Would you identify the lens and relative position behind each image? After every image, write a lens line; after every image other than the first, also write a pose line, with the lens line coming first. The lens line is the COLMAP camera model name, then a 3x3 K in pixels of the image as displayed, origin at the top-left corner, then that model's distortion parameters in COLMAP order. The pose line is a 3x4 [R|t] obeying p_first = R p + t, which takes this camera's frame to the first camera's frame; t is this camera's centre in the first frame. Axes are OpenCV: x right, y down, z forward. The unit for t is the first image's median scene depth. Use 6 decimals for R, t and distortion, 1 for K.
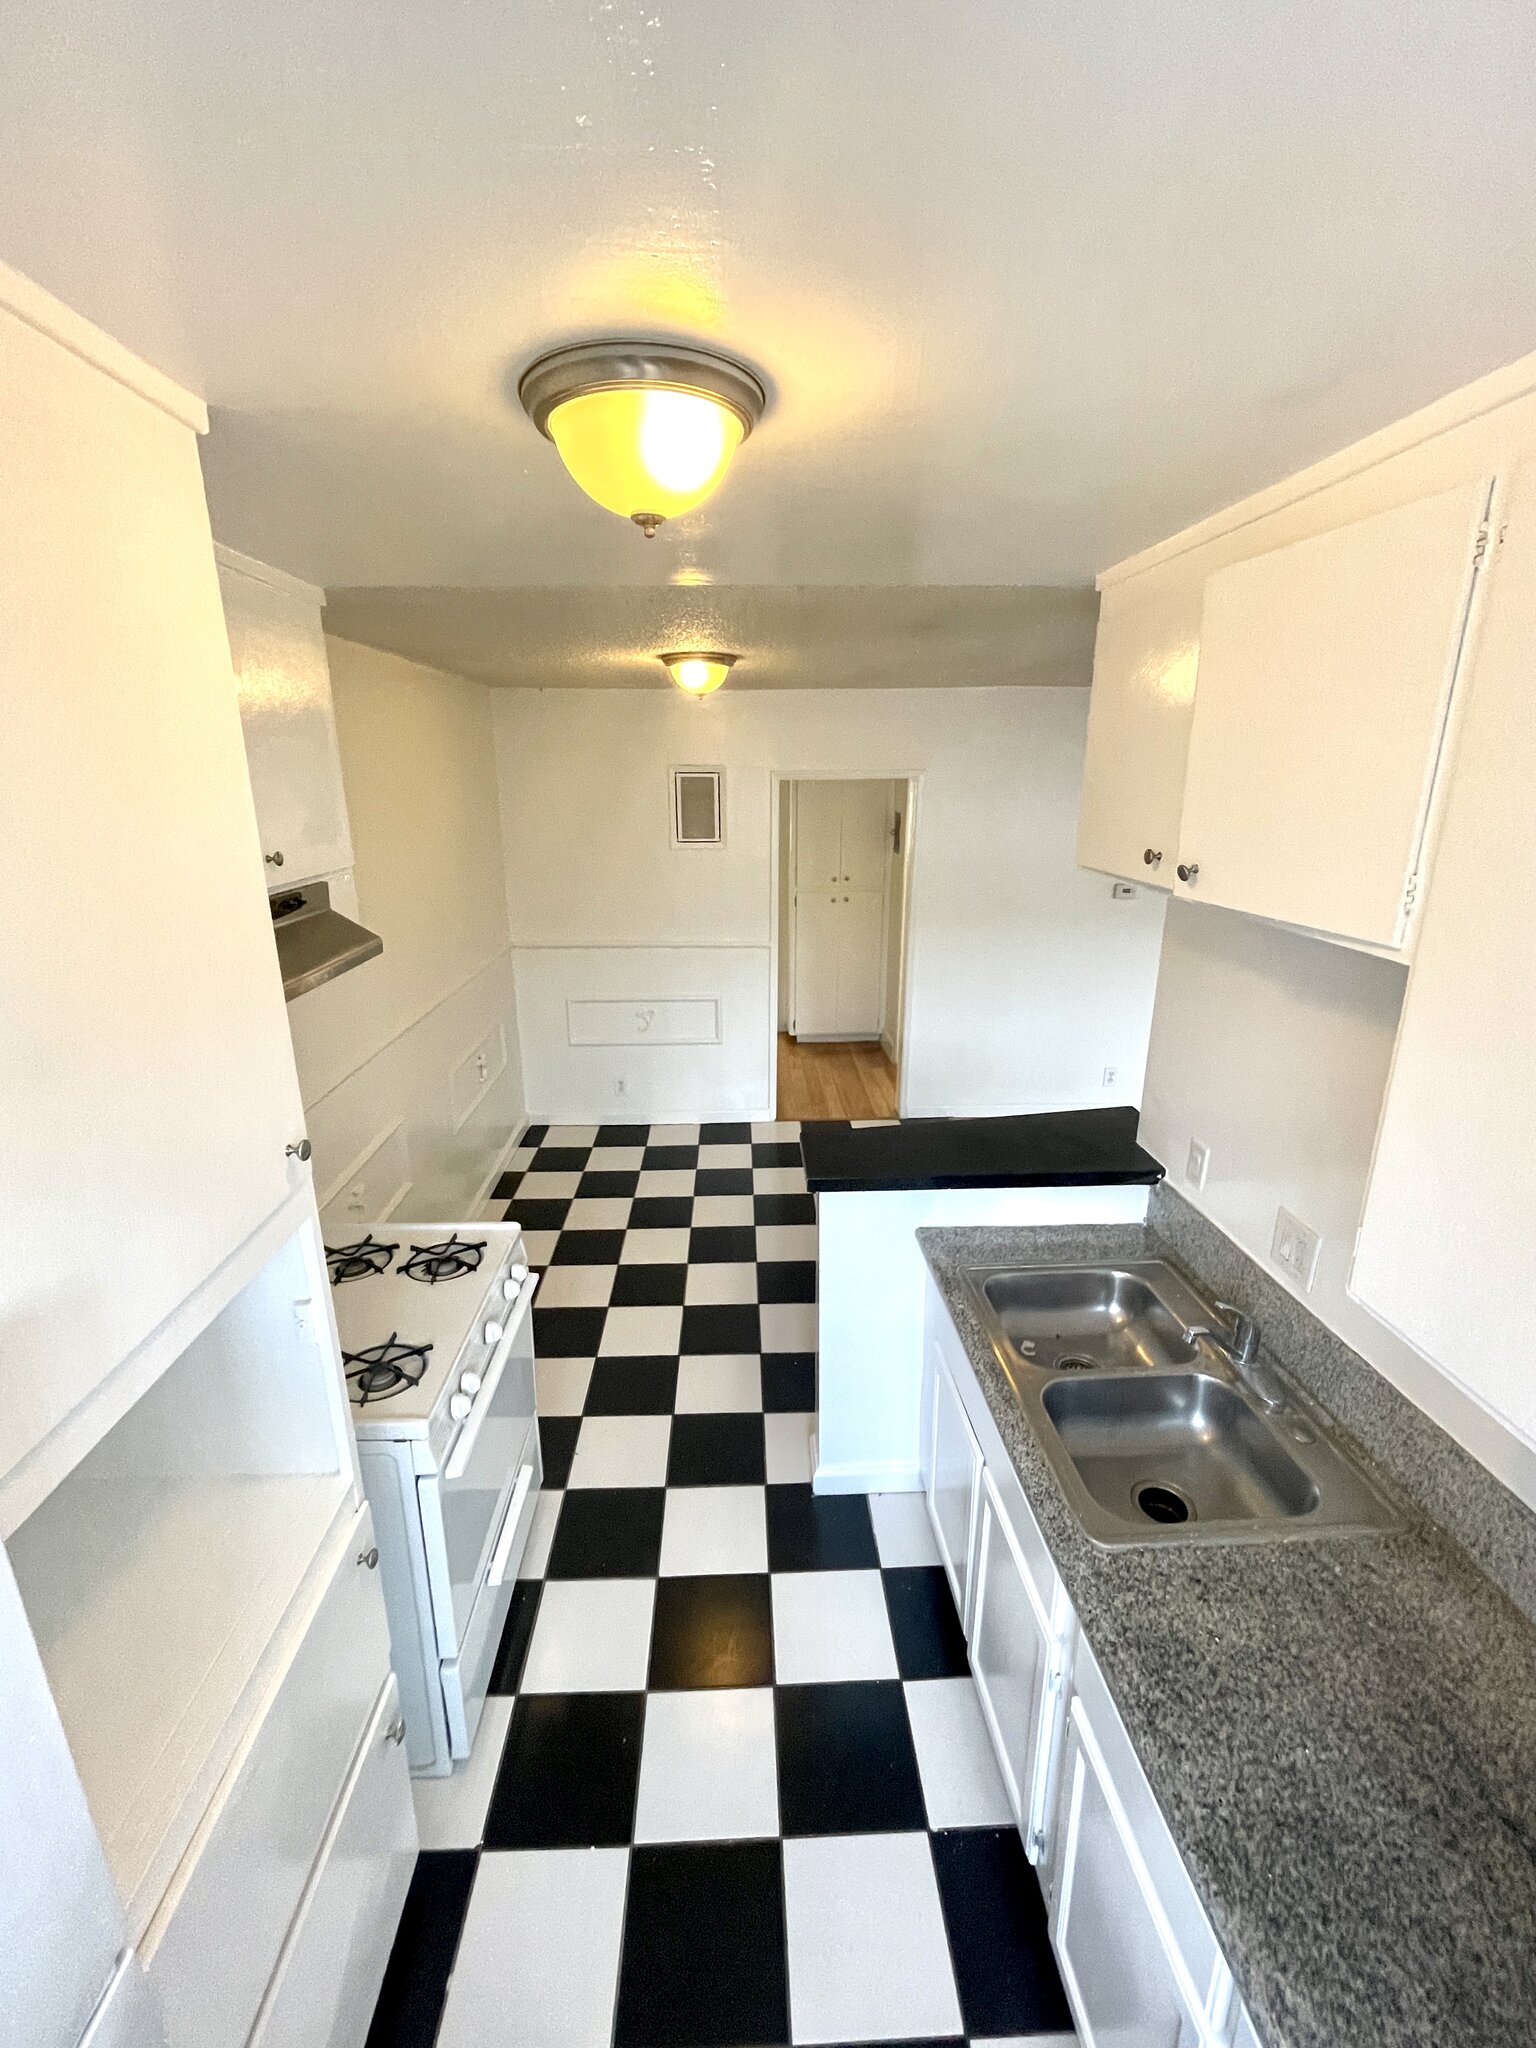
lens RADIAL K [[835.6, 0, 766.2], [0, 835.6, 1015.5], [0, 0, 1]] dist [0.003079, 0.001997]
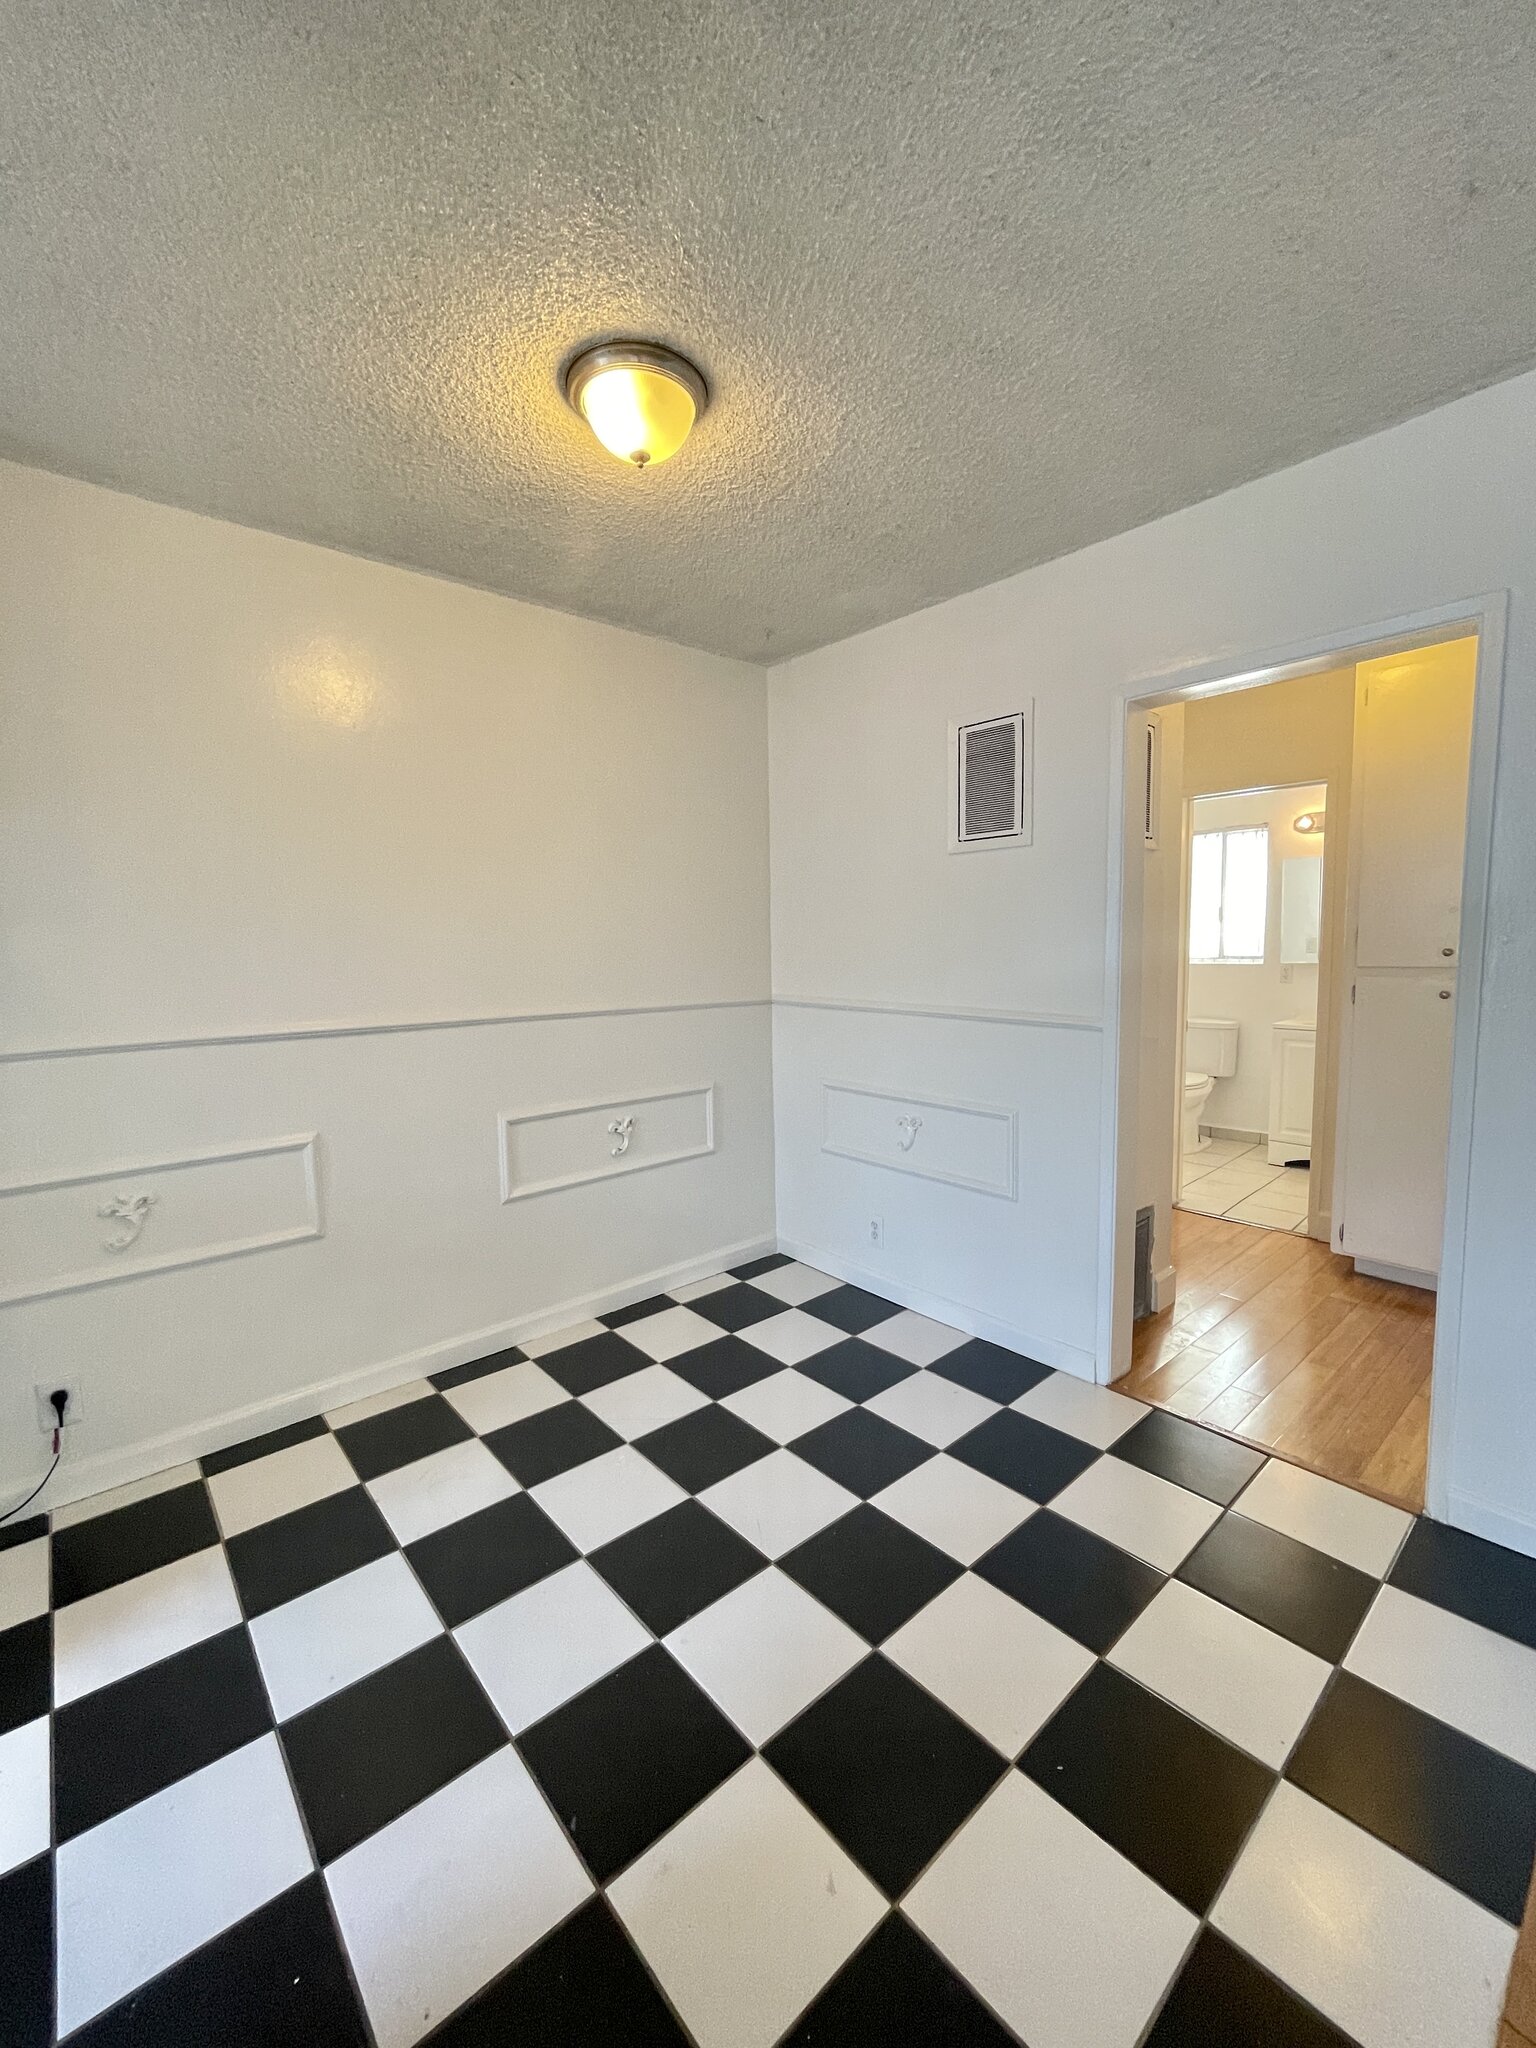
lens RADIAL K [[835.6, 0, 767.2], [0, 835.6, 1019.1], [0, 0, 1]] dist [0.003079, 0.001997]
pose [[0.633418, 0.073633, -0.770298, 0.275360], [-0.201300, 0.976869, -0.072151, -0.012272], [0.747167, 0.200763, 0.633589, 0.537121]]
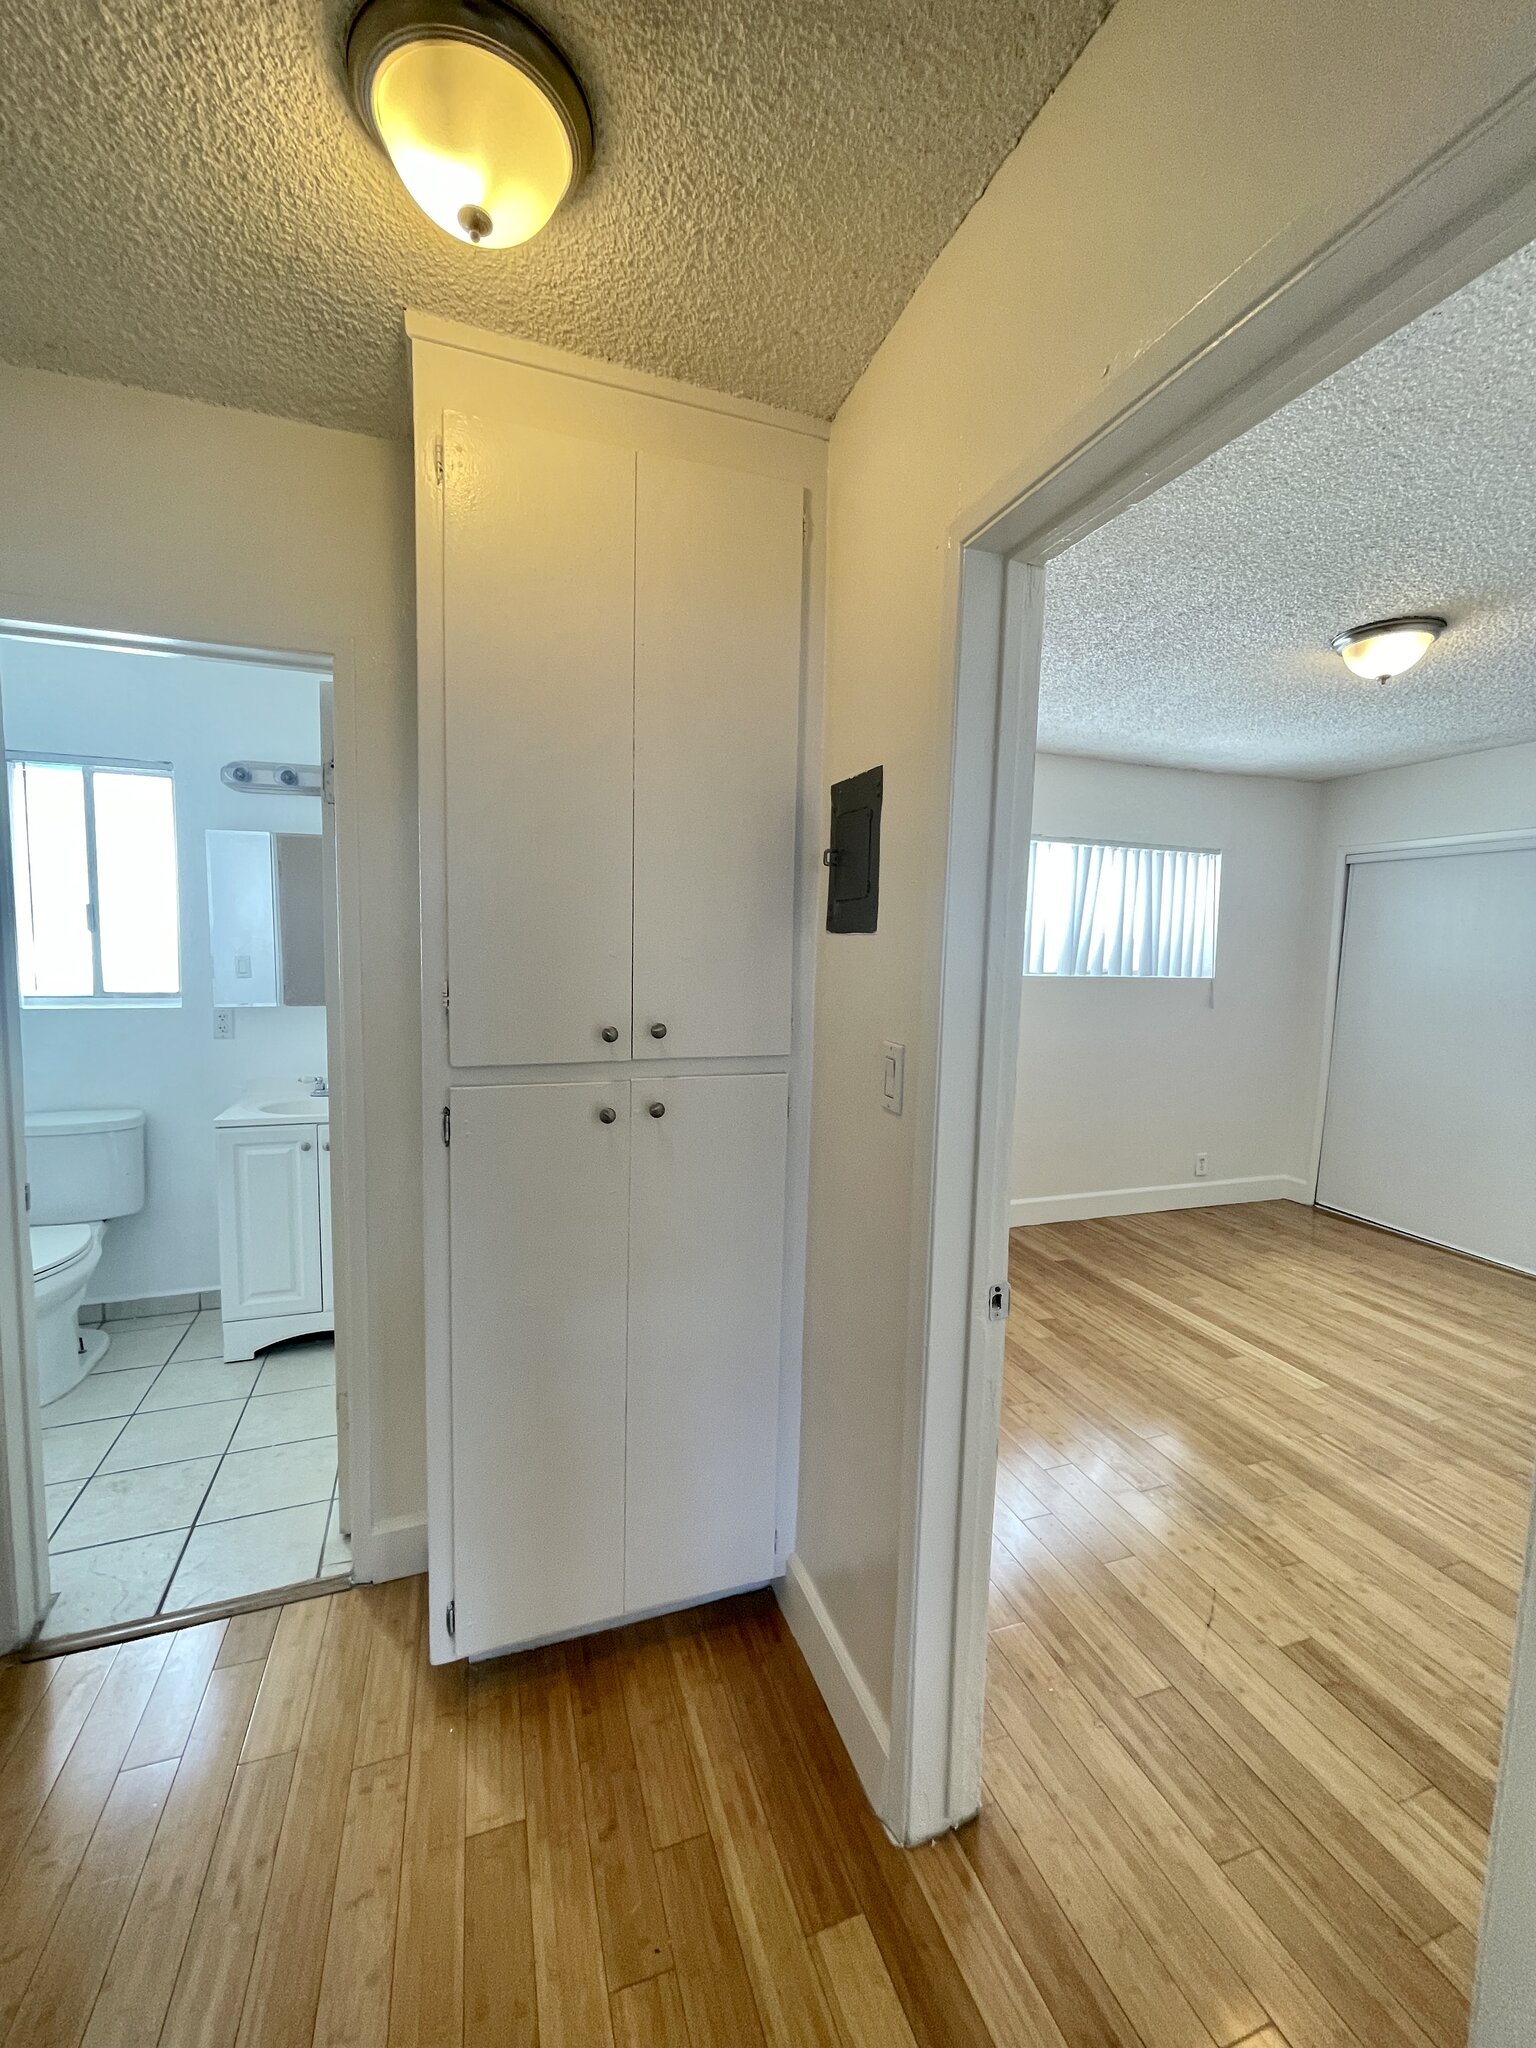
lens RADIAL K [[835.6, 0, 774.3], [0, 835.6, 1016.4], [0, 0, 1]] dist [0.003079, 0.001997]
pose [[0.955657, 0.009195, 0.294337, 0.081447], [0.045157, 0.983115, -0.177331, -0.152396], [-0.290998, 0.182760, 0.939106, 0.970996]]
